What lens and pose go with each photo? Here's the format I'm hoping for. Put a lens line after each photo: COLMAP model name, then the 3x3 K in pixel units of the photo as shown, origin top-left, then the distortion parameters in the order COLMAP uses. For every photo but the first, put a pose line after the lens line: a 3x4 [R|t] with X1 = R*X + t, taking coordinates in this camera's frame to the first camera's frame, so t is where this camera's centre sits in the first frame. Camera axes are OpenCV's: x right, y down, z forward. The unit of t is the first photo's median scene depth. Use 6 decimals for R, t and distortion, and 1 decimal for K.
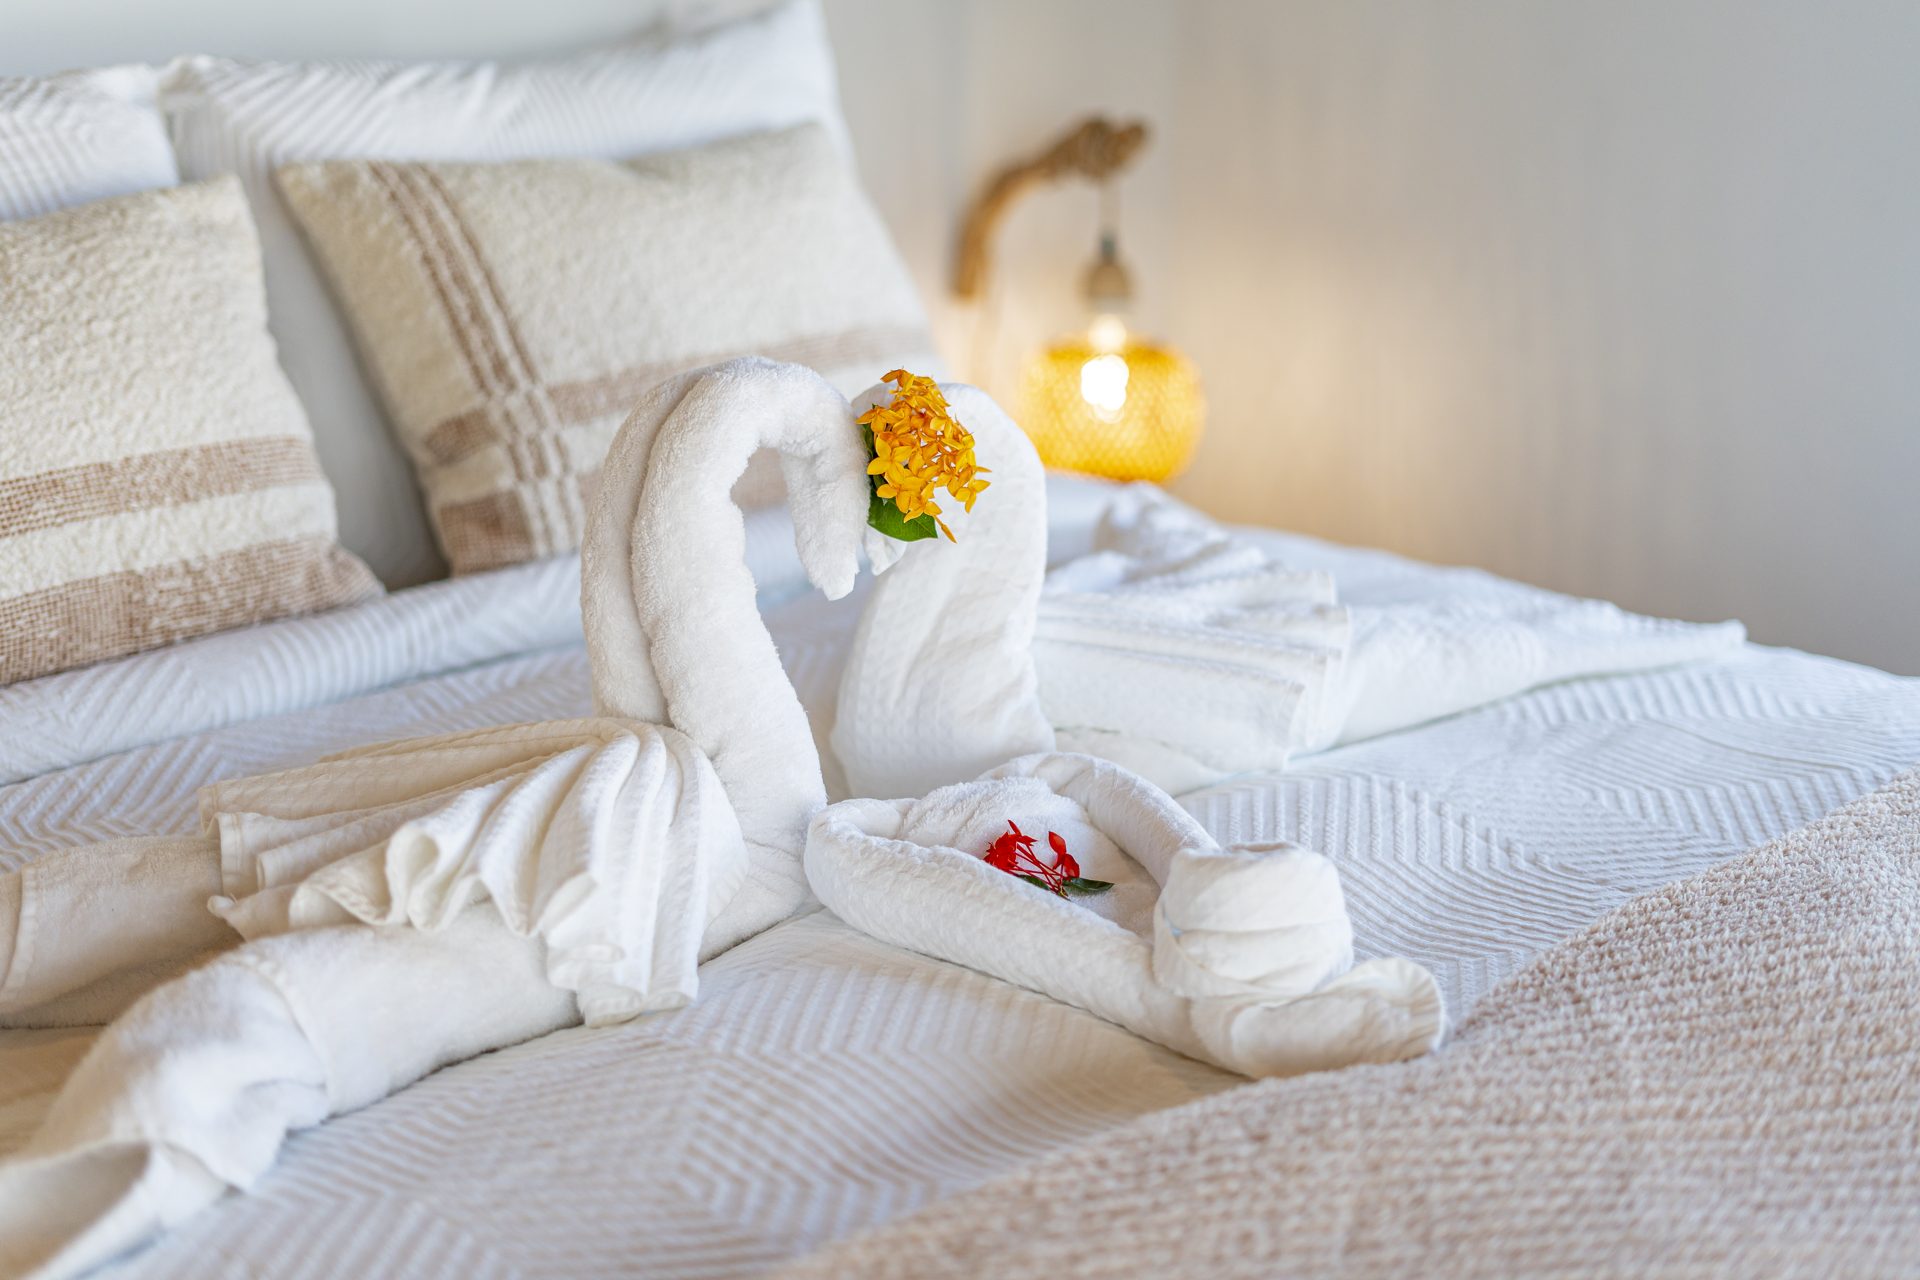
lens RADIAL K [[2878.5, 0, 964.9], [0, 2878.5, 713.5], [0, 0, 1]] dist [-0.005091, 0.068946]
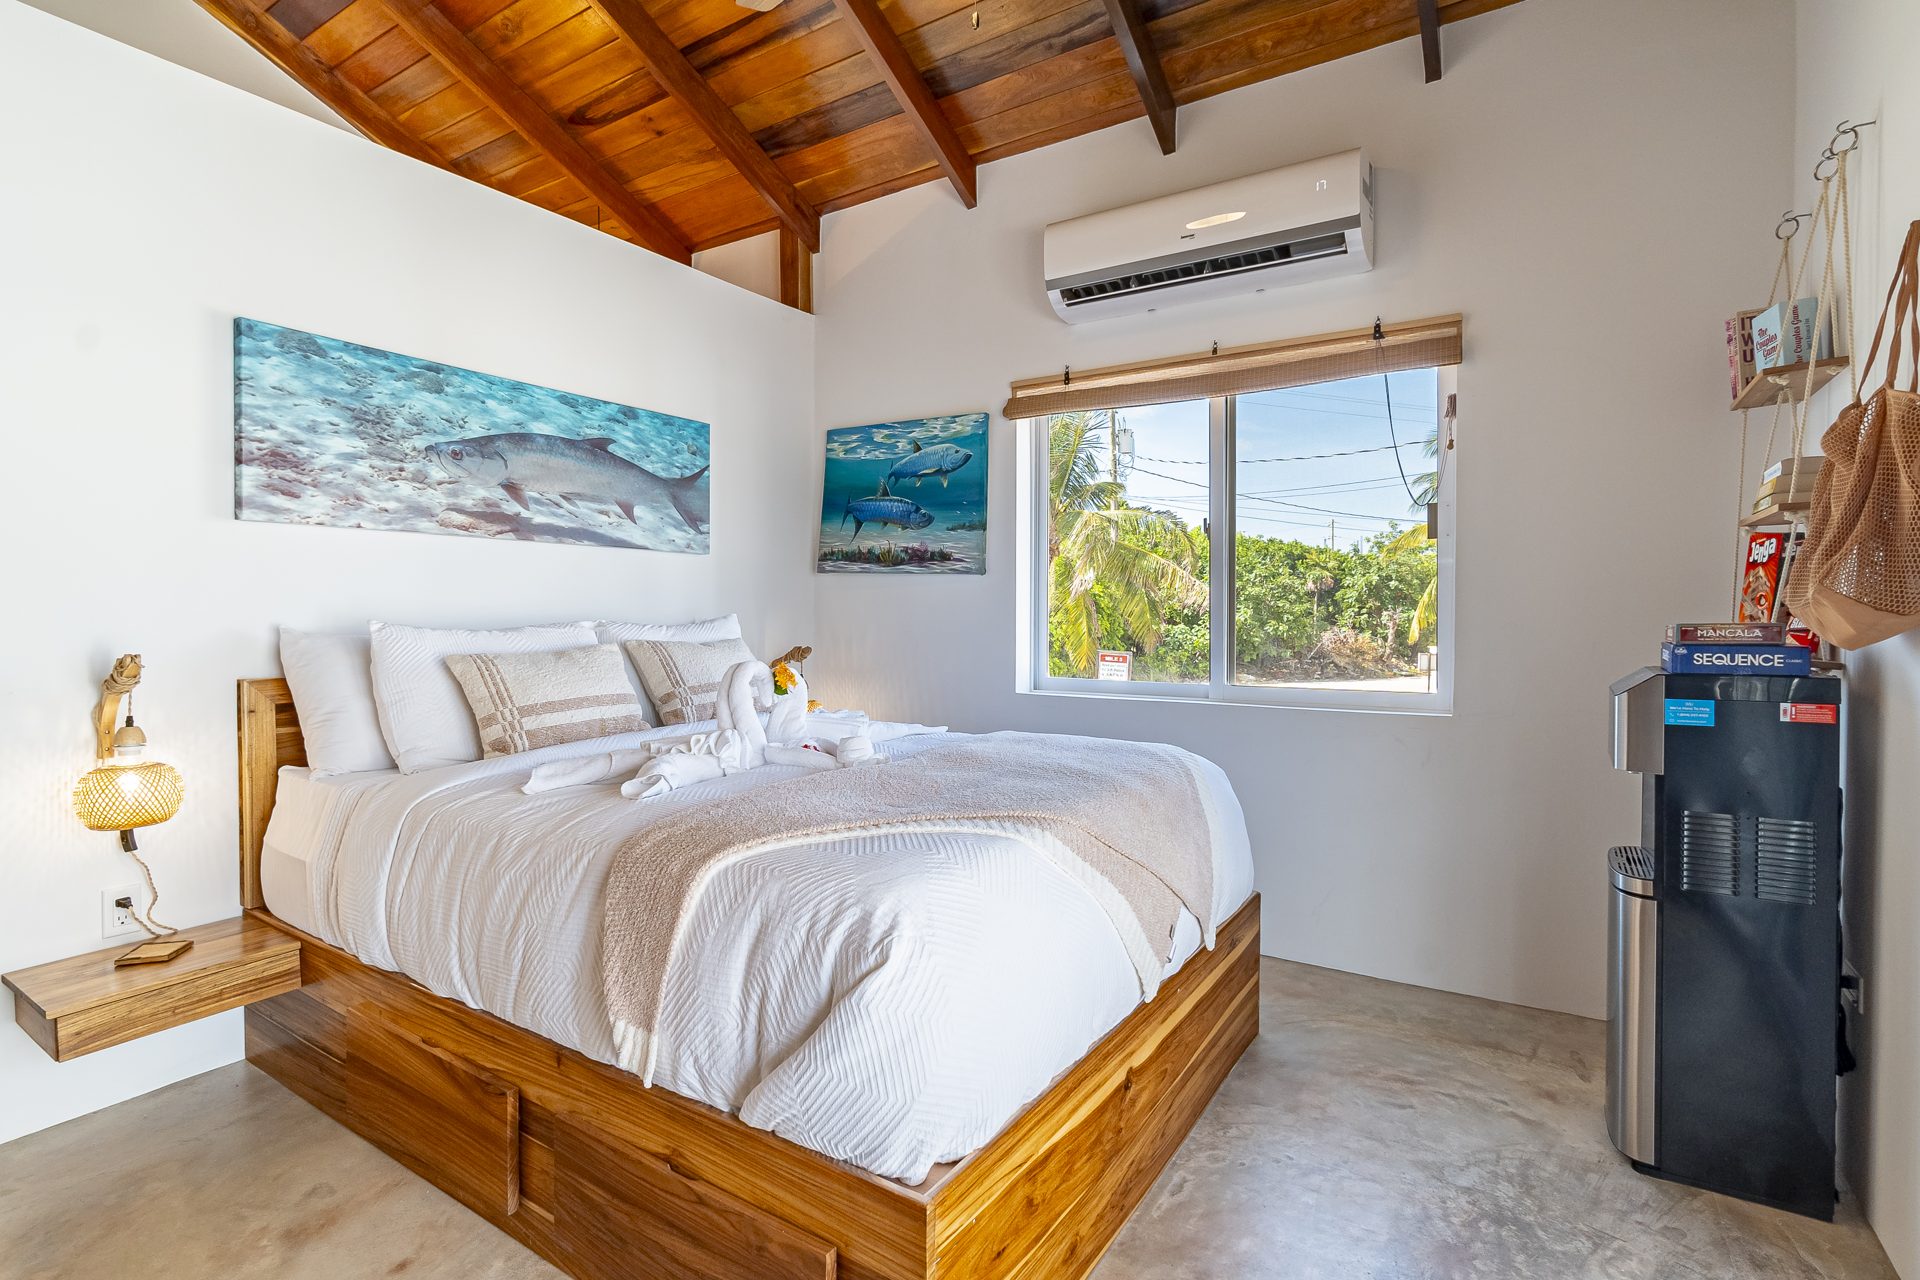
lens RADIAL K [[964.4, 0, 960.0], [0, 964.4, 640.0], [0, 0, 1]] dist [0.001186, 0.000443]
pose [[0.967599, -0.001583, 0.252485, -0.140019], [0.071901, 0.960305, -0.269526, 0.315787], [-0.242036, 0.278947, 0.929305, -0.663690]]
